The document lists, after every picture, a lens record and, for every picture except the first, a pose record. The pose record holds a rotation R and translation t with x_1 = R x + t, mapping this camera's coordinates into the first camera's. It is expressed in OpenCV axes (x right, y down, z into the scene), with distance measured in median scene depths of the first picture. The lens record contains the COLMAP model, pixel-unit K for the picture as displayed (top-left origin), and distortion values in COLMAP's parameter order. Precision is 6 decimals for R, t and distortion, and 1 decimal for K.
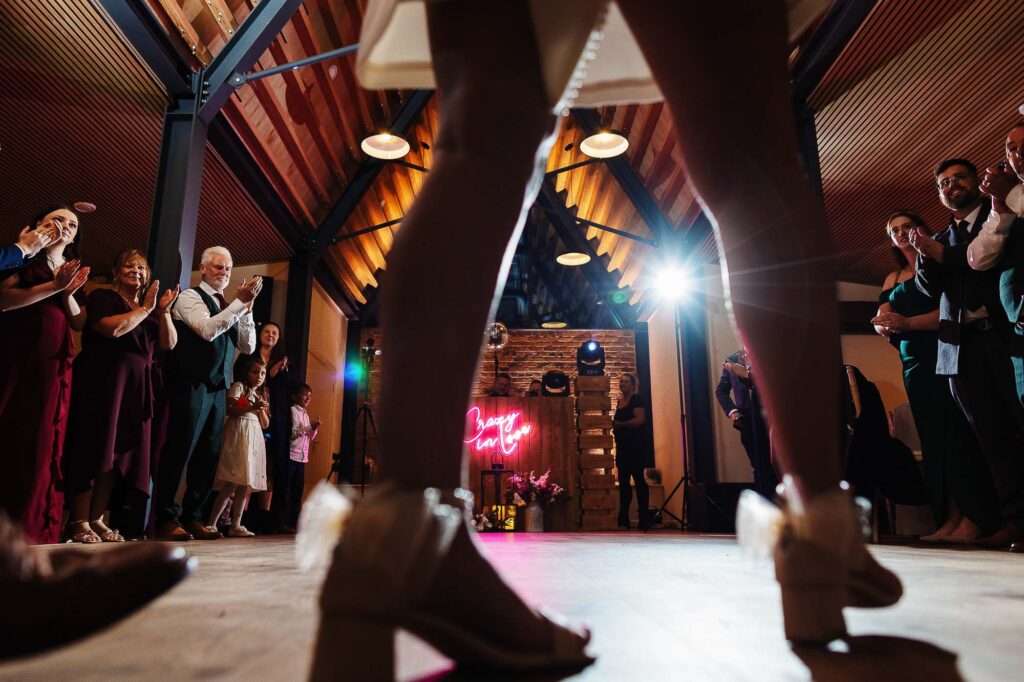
lens RADIAL K [[726.2, 0, 512.0], [0, 726.2, 341.0], [0, 0, 1]] dist [-0.002198, 0.000988]
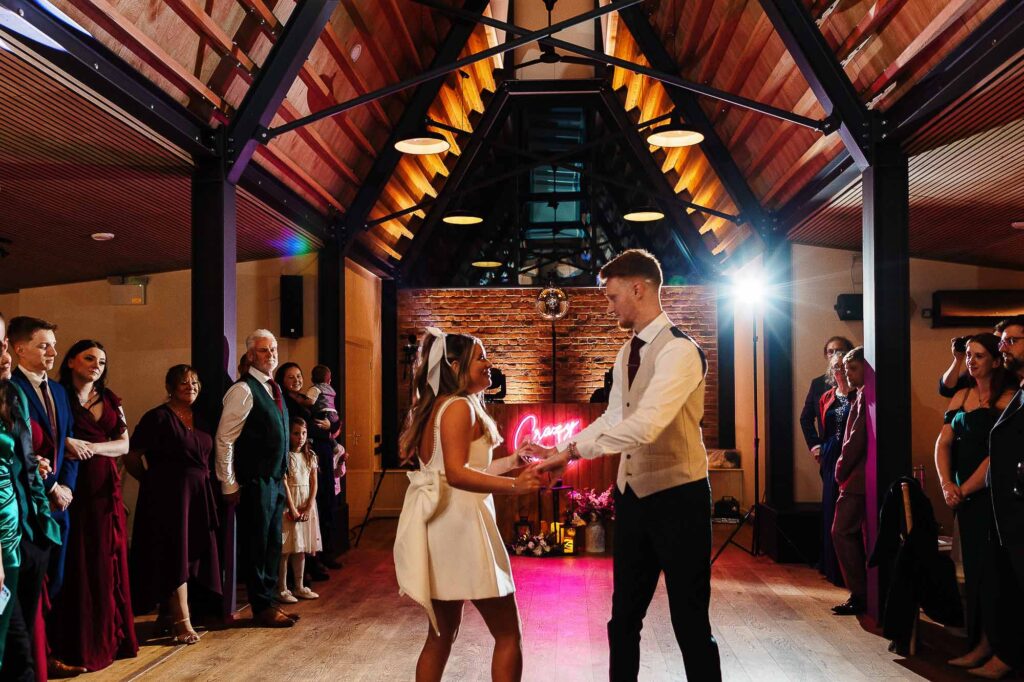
lens RADIAL K [[992.4, 0, 512.0], [0, 992.4, 341.0], [0, 0, 1]] dist [0.007059, 0.000860]
pose [[0.997405, -0.006761, -0.071671, 0.016833], [0.023388, 0.972006, 0.233791, -0.303147], [0.068084, -0.234861, 0.969642, -0.195531]]
